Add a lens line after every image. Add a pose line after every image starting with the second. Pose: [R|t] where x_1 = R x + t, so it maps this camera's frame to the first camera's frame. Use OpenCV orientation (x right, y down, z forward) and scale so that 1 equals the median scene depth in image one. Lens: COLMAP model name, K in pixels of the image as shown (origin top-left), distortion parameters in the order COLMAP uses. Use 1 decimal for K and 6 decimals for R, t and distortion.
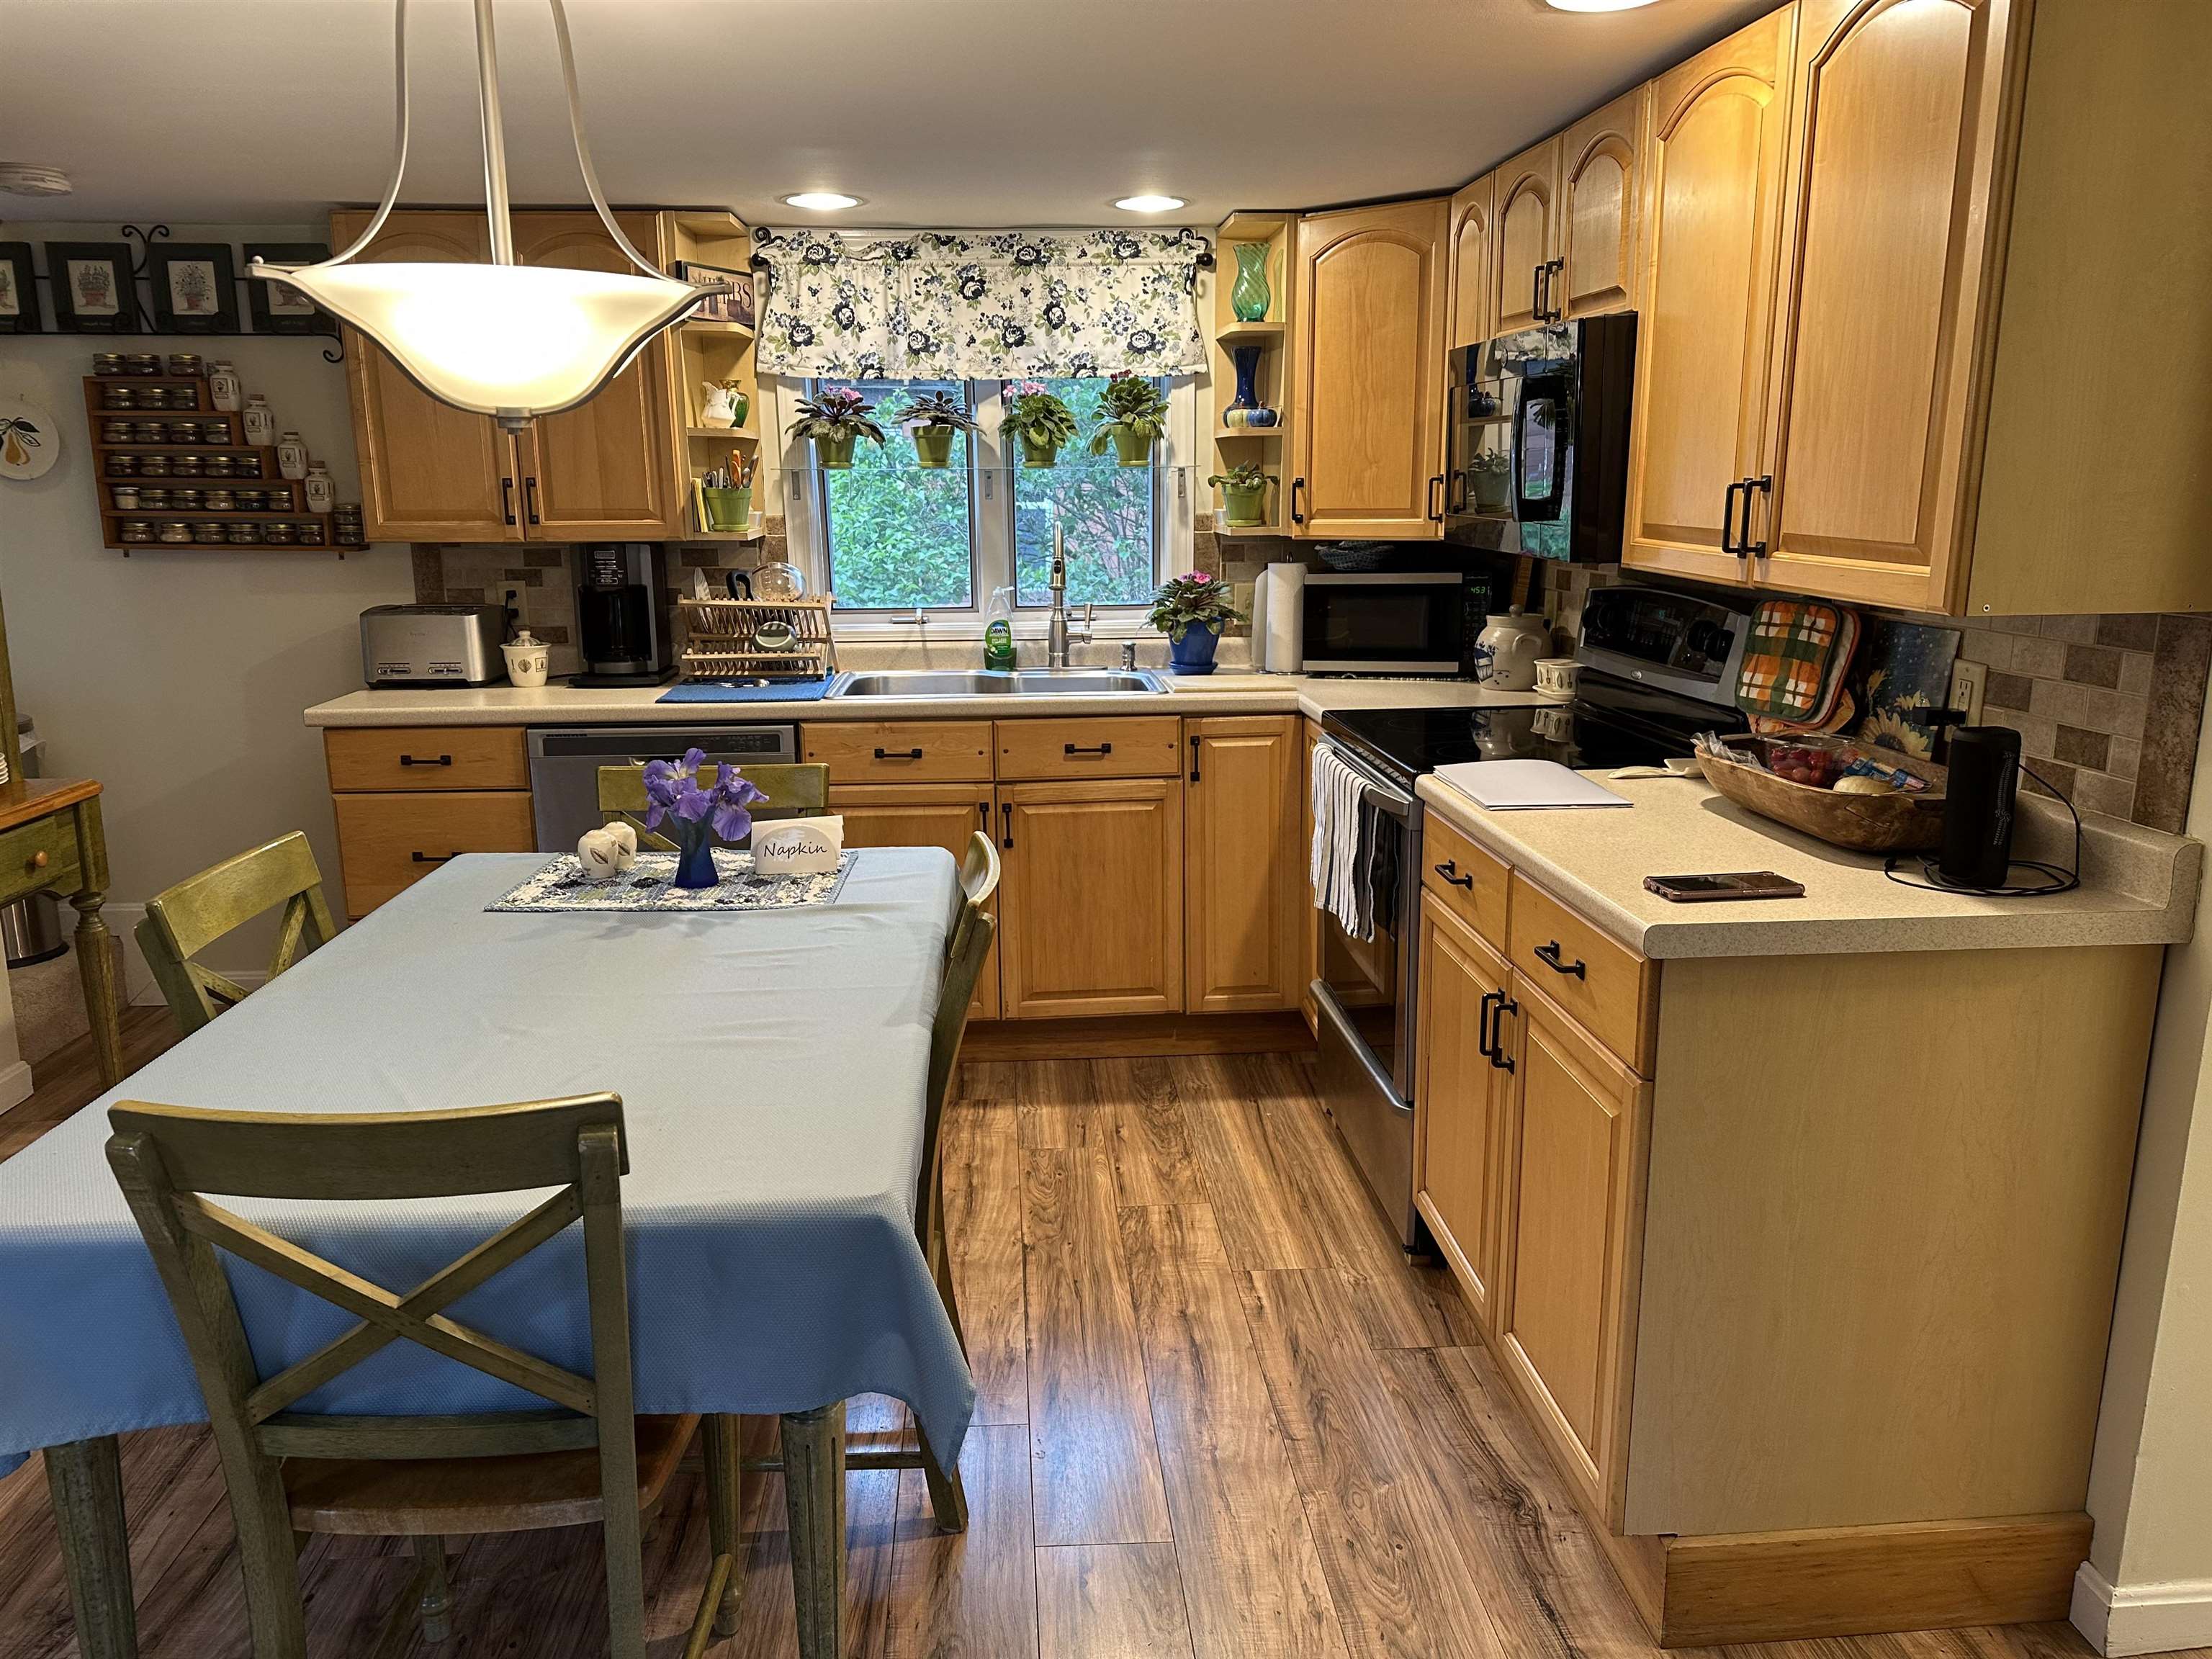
lens RADIAL K [[1528.9, 0, 1106.0], [0, 1528.9, 829.5], [0, 0, 1]] dist [0.119392, -0.154302]
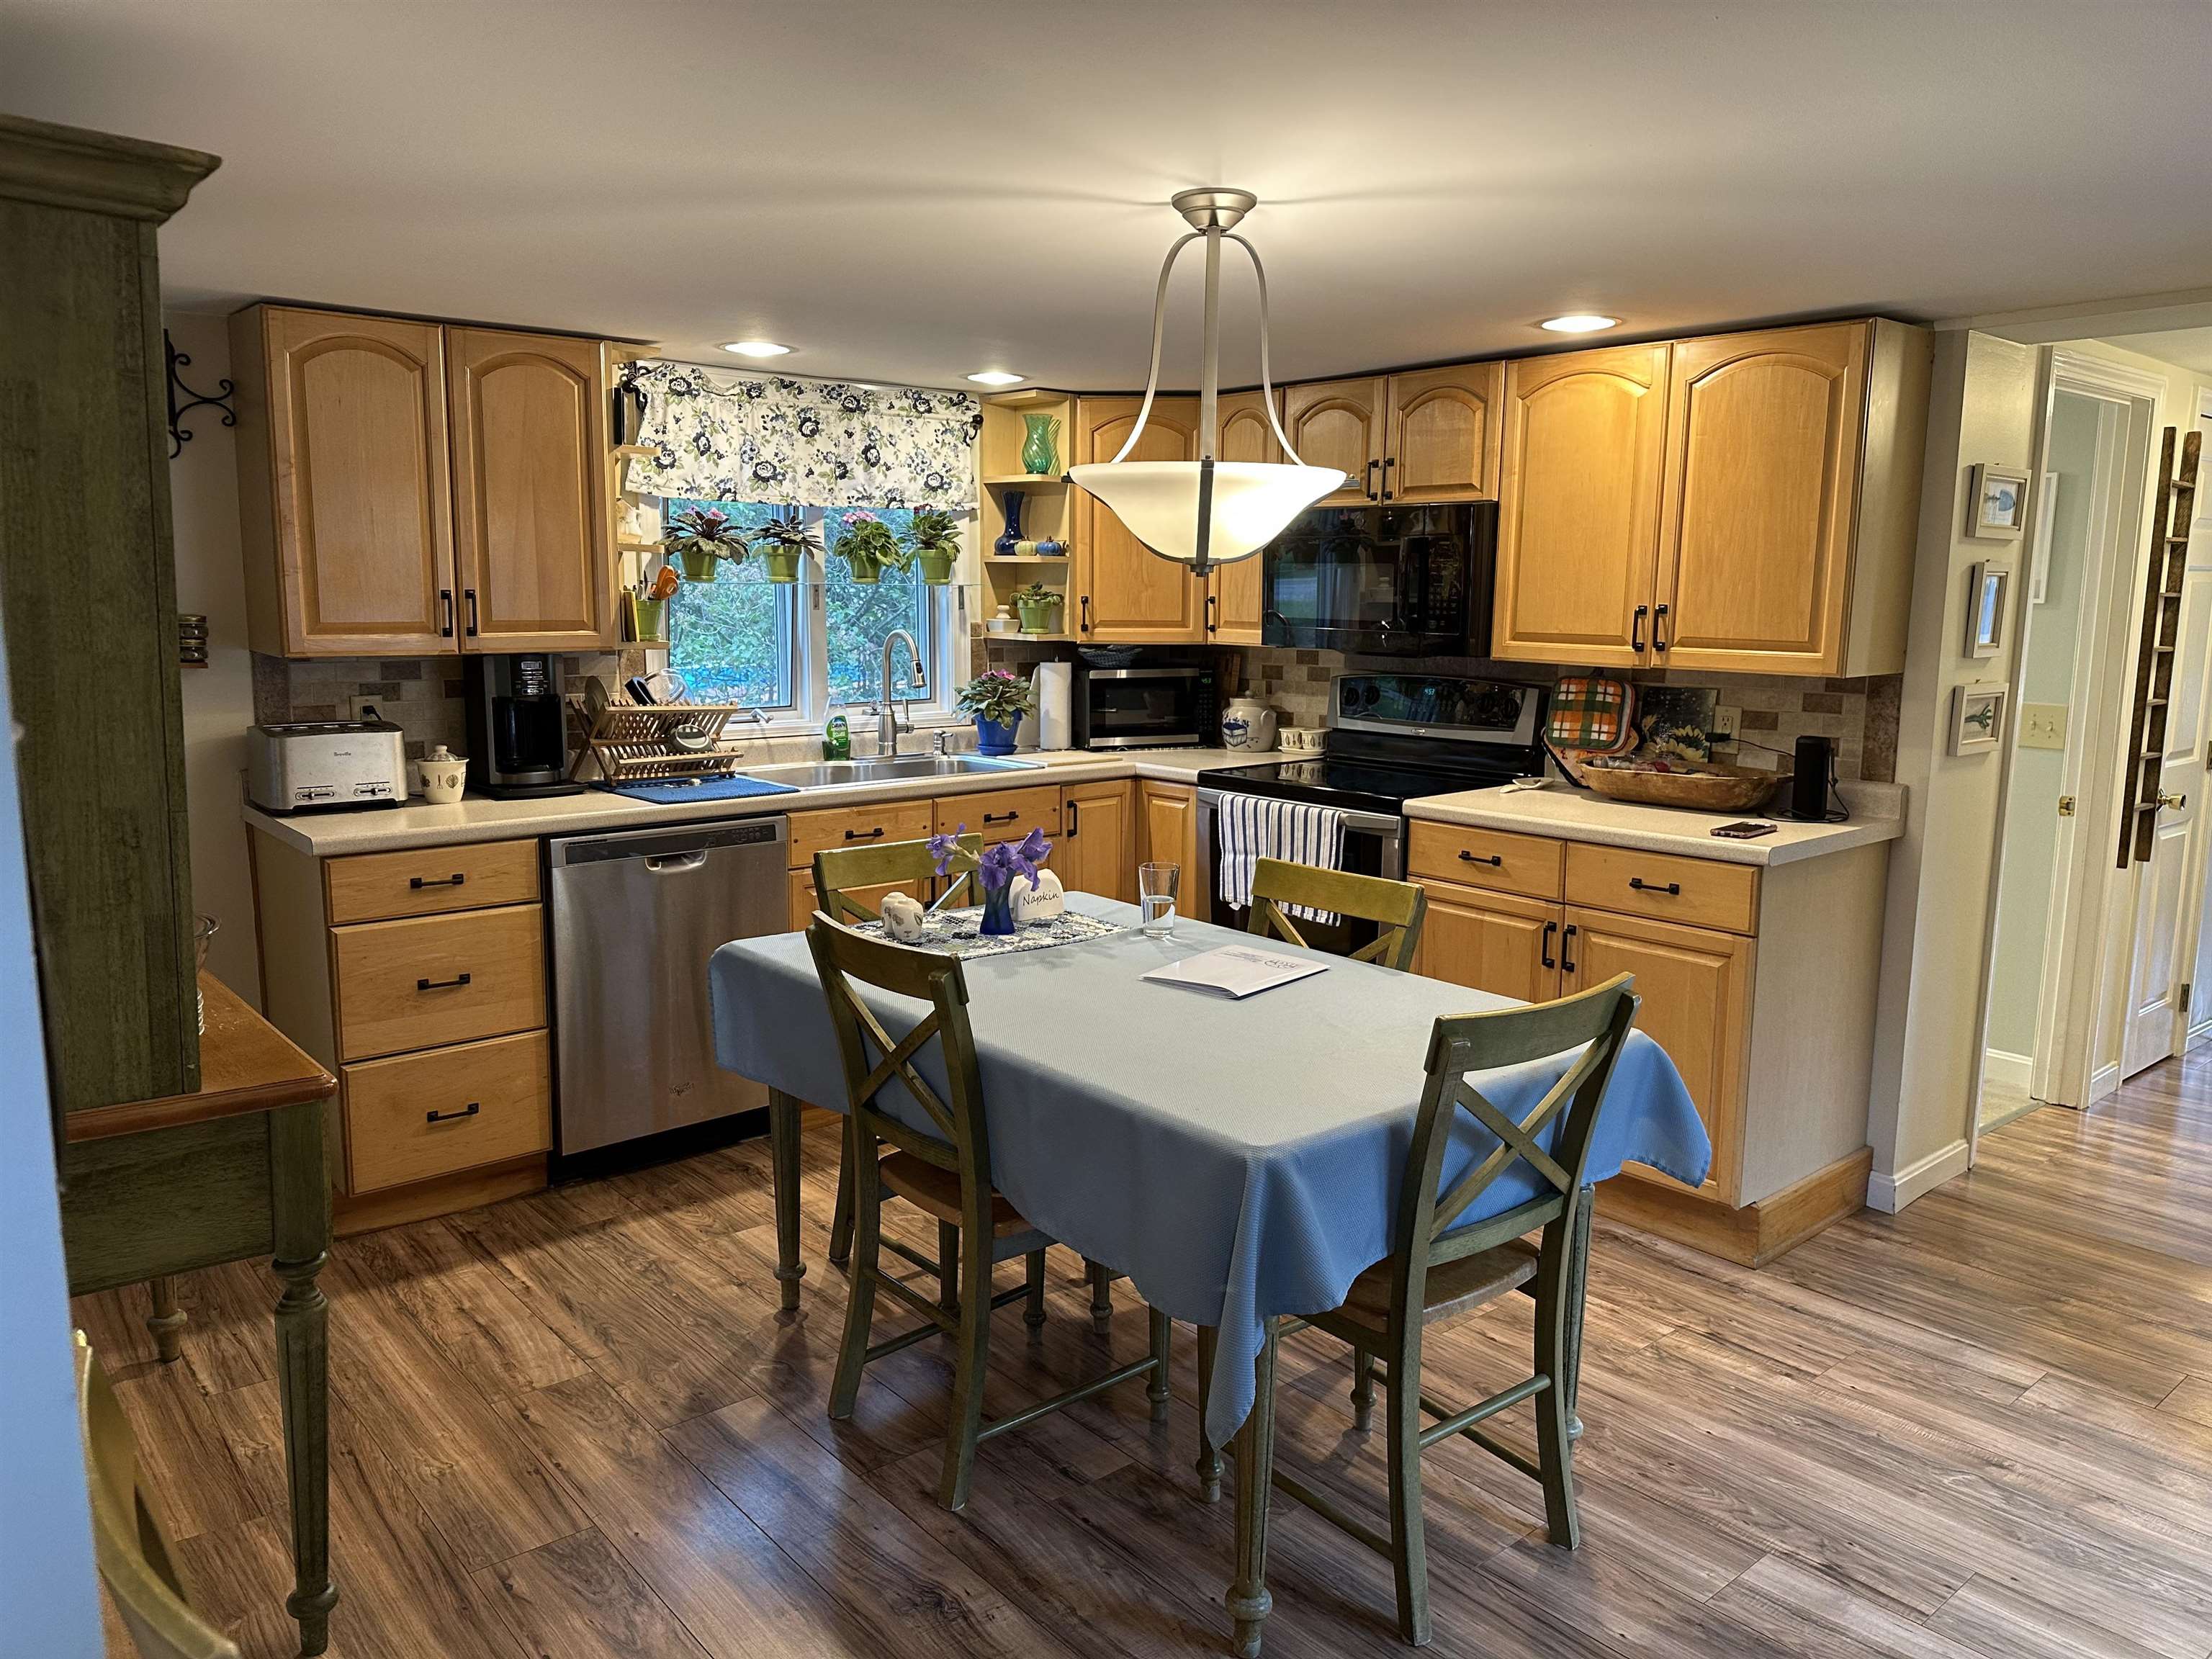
lens RADIAL K [[1528.9, 0, 1106.0], [0, 1528.9, 829.5], [0, 0, 1]] dist [0.119392, -0.154302]
pose [[0.803938, -0.080630, 0.589222, -0.604766], [0.118536, 0.992612, -0.025901, -0.002251], [-0.582780, 0.090667, 0.807556, -0.013923]]
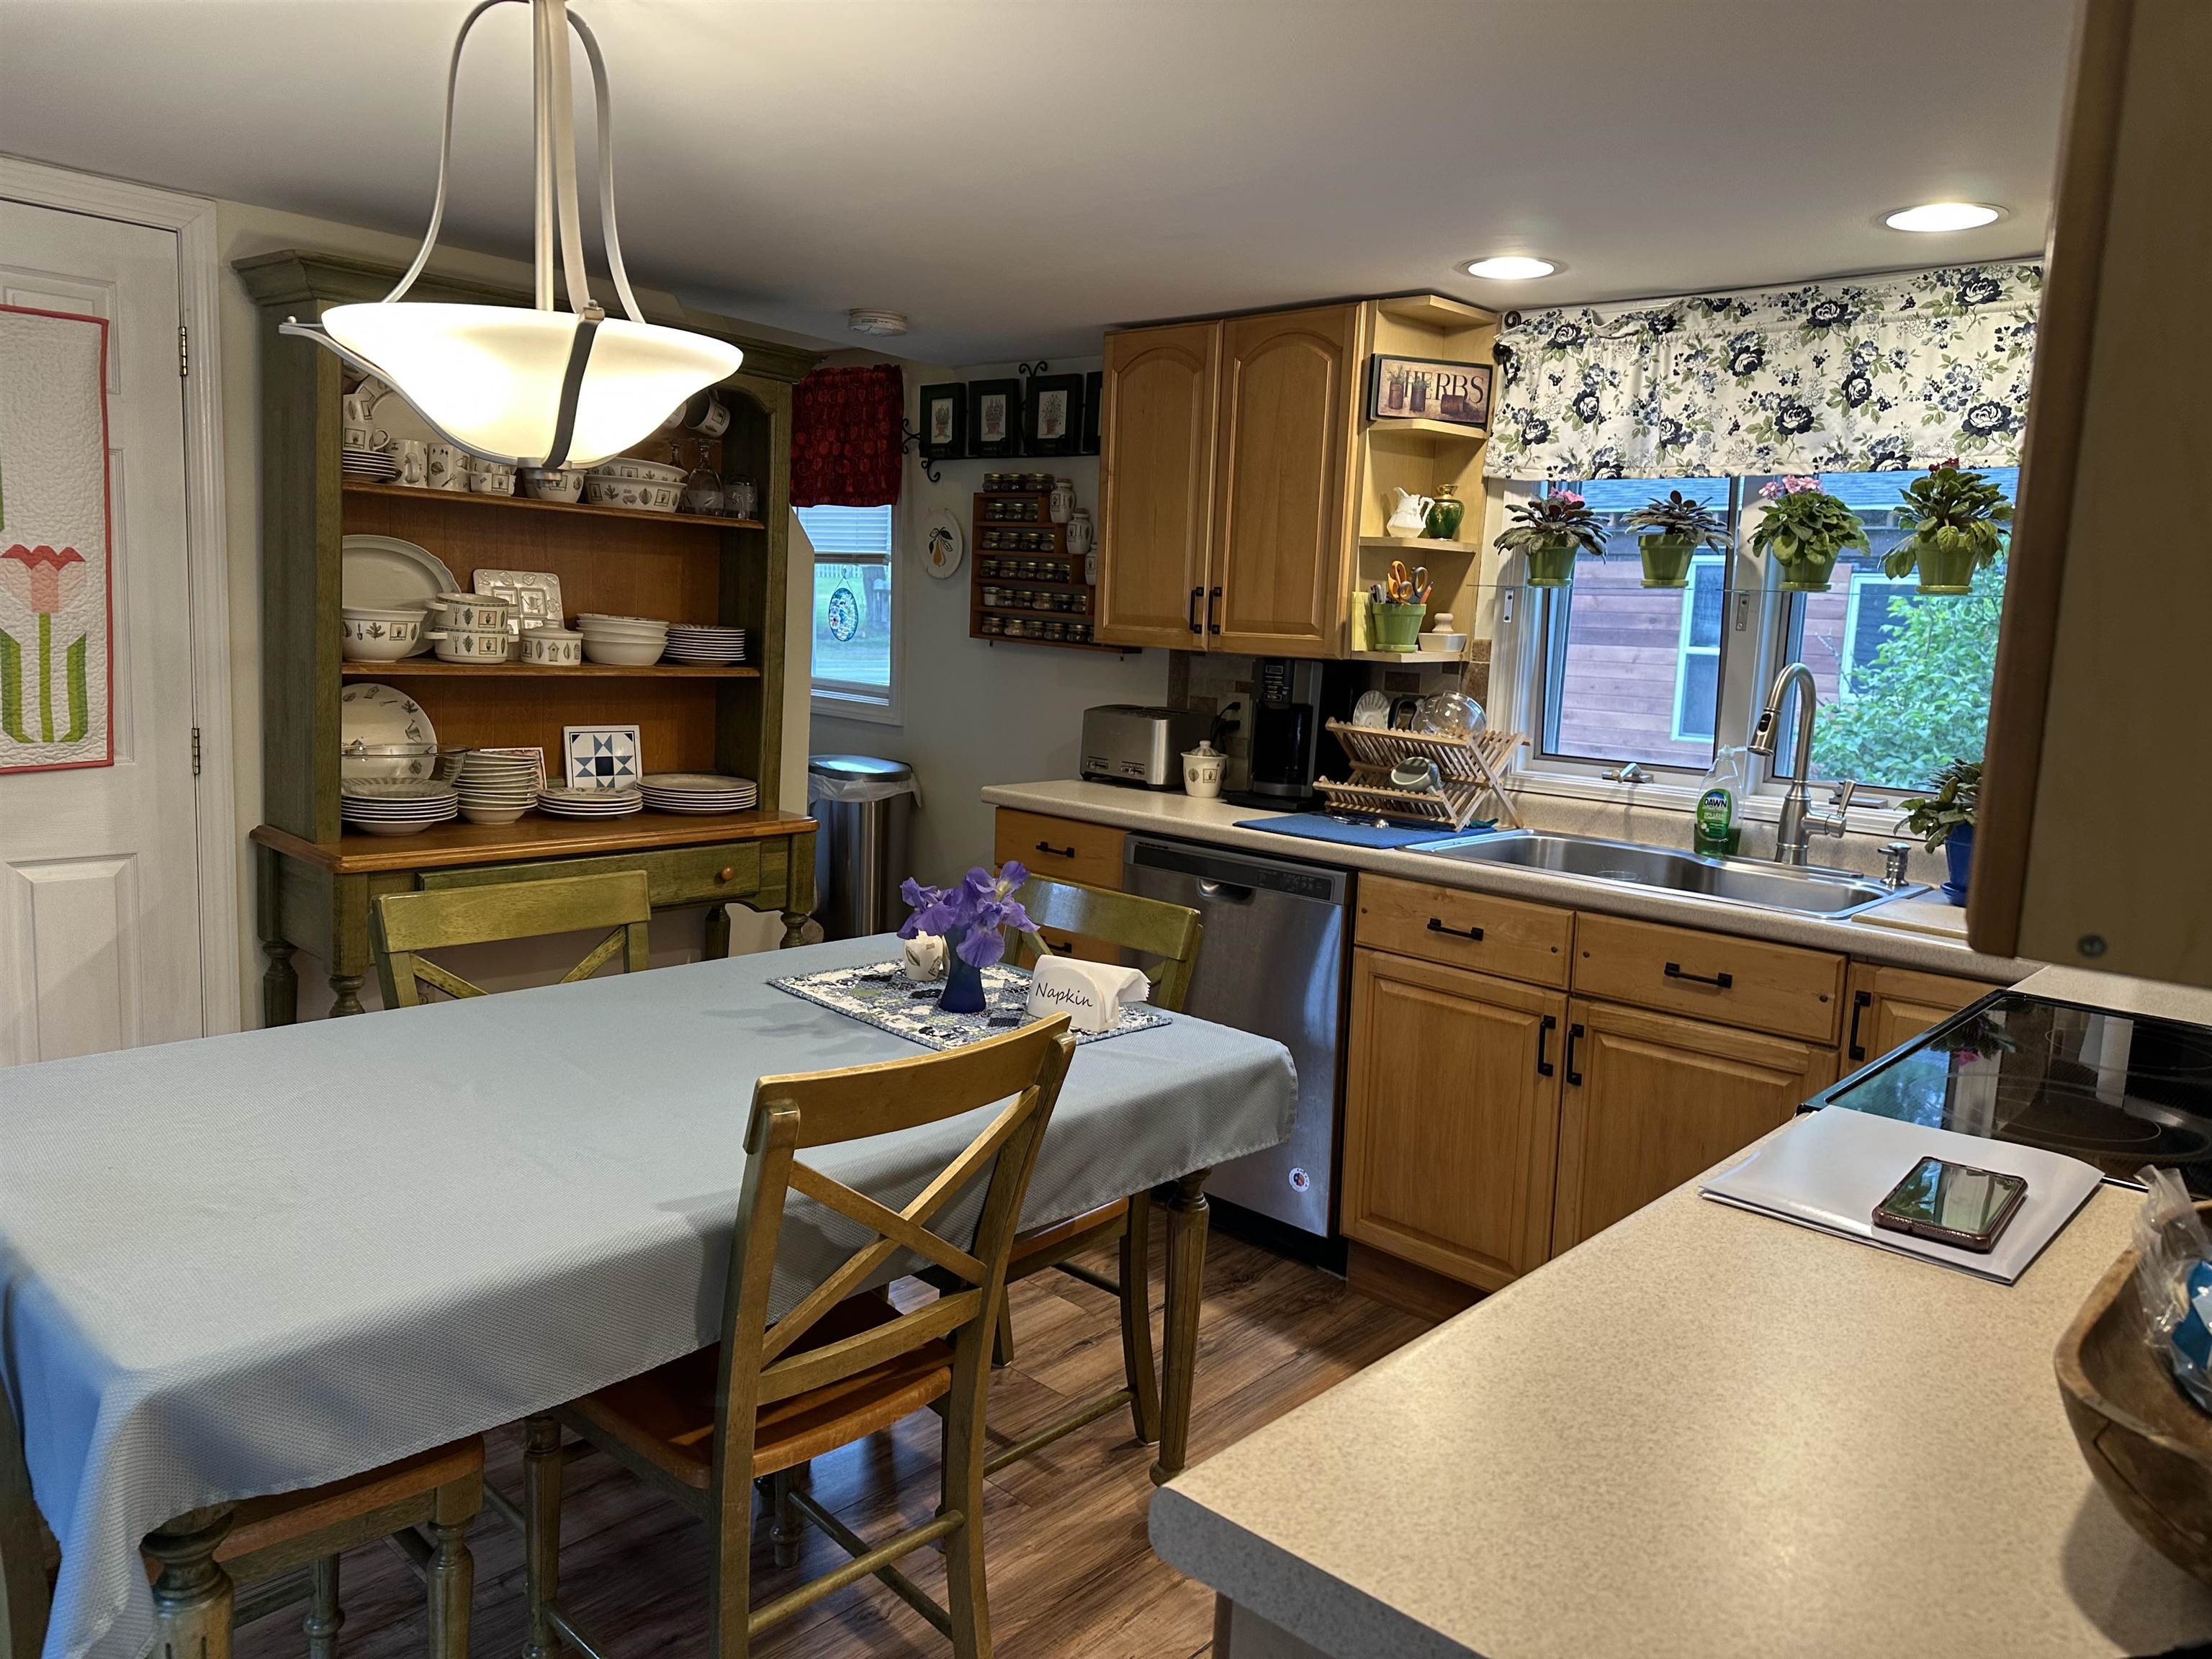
lens RADIAL K [[1551.4, 0, 1115.2], [0, 1551.4, 818.8], [0, 0, 1]] dist [0.055095, -0.082337]
pose [[0.693951, 0.136303, -0.707003, 0.275328], [-0.211982, 0.977075, -0.019698, -0.048146], [0.688110, 0.163541, 0.706936, 0.278518]]
